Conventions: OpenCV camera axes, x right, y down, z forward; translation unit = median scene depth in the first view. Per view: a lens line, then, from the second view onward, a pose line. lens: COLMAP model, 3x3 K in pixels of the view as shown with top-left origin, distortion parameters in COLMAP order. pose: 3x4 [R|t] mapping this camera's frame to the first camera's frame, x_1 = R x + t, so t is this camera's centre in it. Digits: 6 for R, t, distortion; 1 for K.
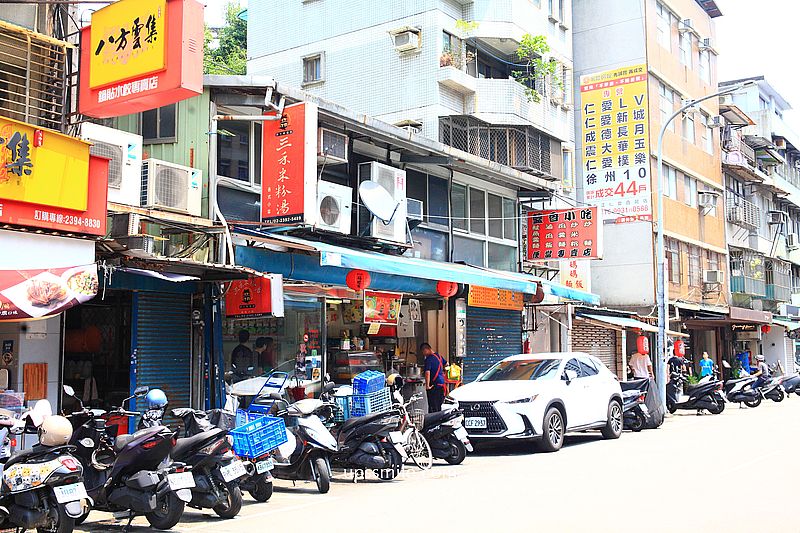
lens RADIAL K [[933.1, 0, 401.5], [0, 933.1, 270.2], [0, 0, 1]] dist [0.037068, 0.000000]
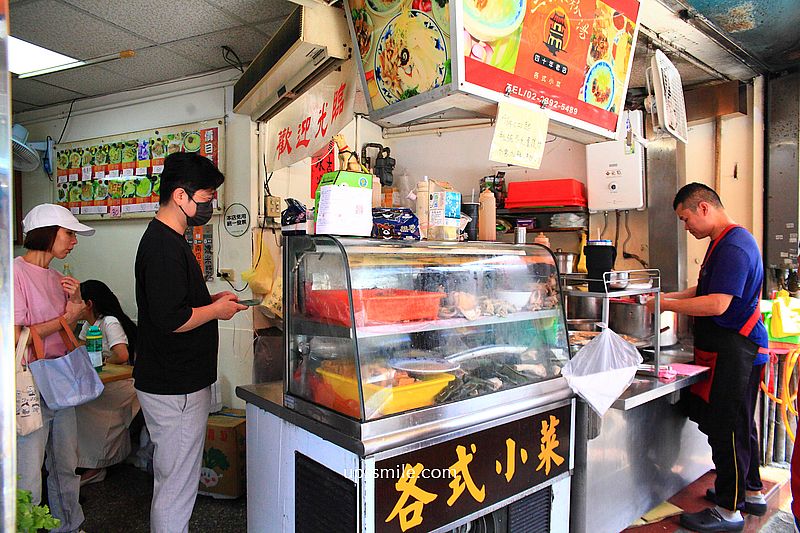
lens RADIAL K [[555.5, 0, 395.2], [0, 555.5, 269.0], [0, 0, 1]] dist [-0.071269, 0.045019]
pose [[0.969427, 0.006402, -0.245295, -0.023287], [0.021331, 0.993677, 0.110236, 0.070780], [0.244449, -0.112098, 0.963161, 0.798151]]
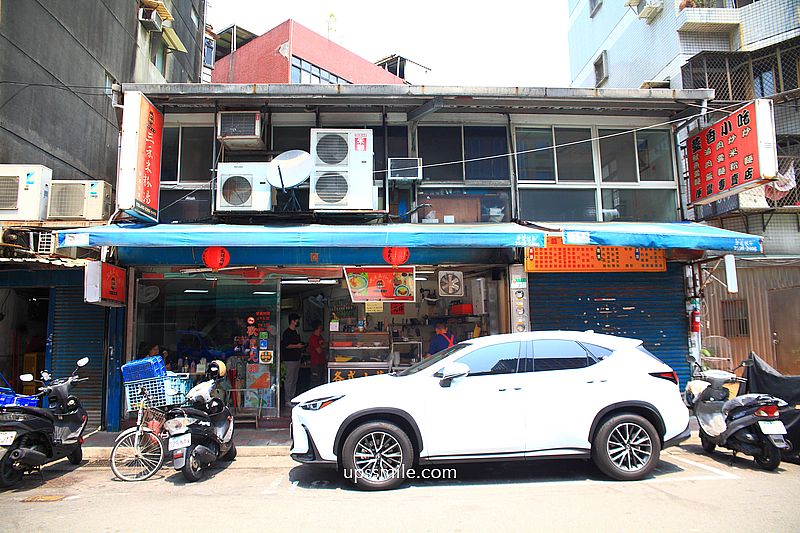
lens RADIAL K [[555.5, 0, 398.4], [0, 555.5, 264.8], [0, 0, 1]] dist [-0.071269, 0.045019]
pose [[0.593932, -0.102702, -0.797933, 0.387168], [0.084344, 0.994302, -0.065196, 0.053352], [0.800082, -0.028578, 0.599210, 0.632953]]
